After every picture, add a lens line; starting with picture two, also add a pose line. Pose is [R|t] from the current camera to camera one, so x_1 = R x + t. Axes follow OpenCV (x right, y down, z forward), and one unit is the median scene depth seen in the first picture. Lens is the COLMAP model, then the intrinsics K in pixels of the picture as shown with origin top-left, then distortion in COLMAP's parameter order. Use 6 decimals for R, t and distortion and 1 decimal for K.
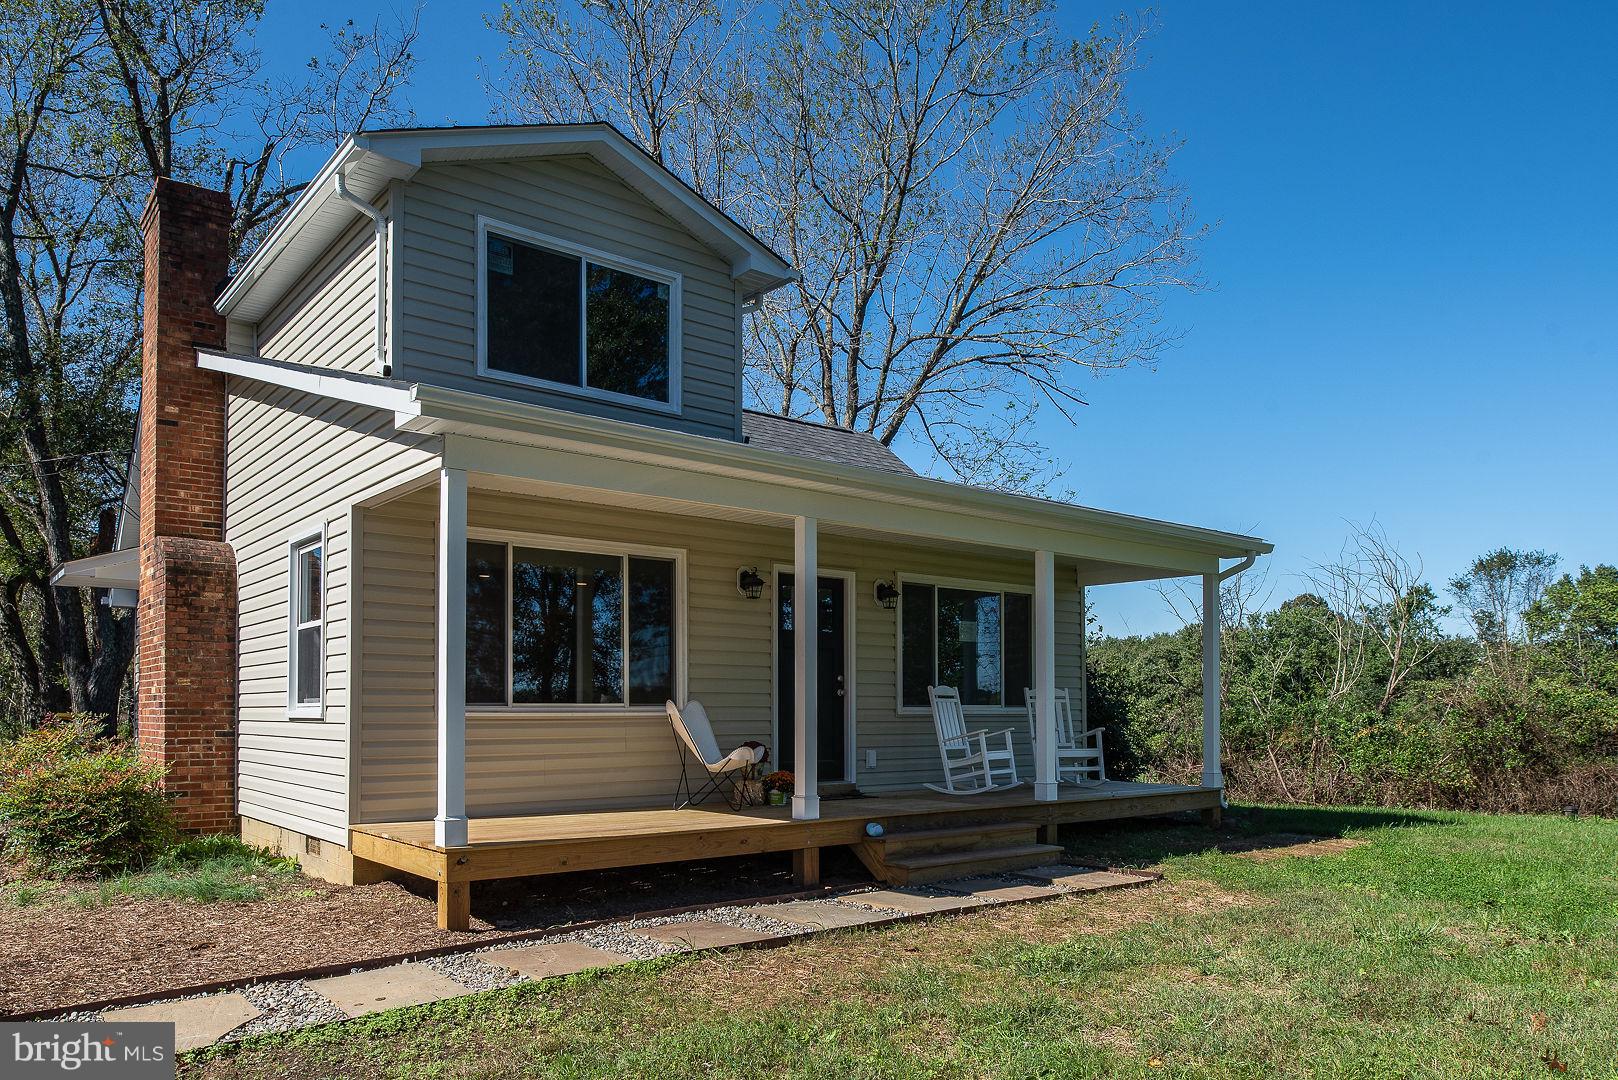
lens RADIAL K [[1139.5, 0, 837.7], [0, 1139.5, 684.8], [0, 0, 1]] dist [-0.007107, 0.001356]
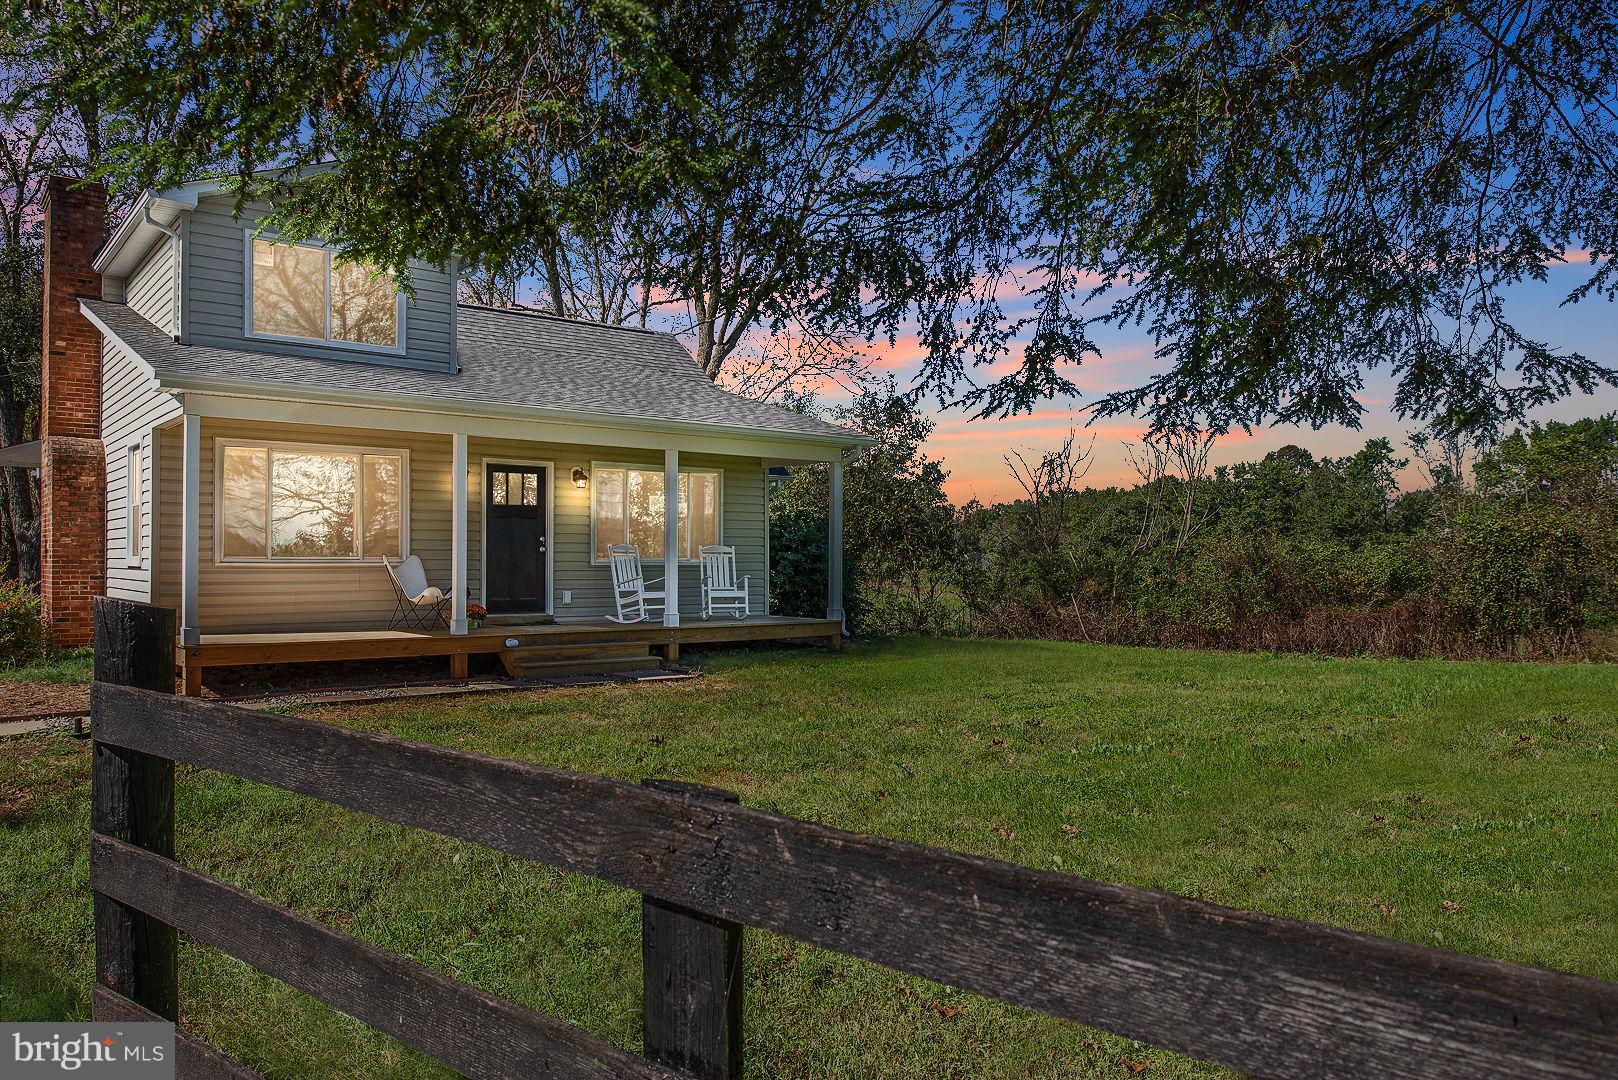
lens RADIAL K [[1139.5, 0, 811.9], [0, 1139.5, 546.9], [0, 0, 1]] dist [-0.007107, 0.001356]
pose [[0.999935, 0.003442, -0.010852, 0.345134], [-0.003321, 0.999932, 0.011176, -0.012612], [0.010890, -0.011140, 0.999879, -0.377410]]
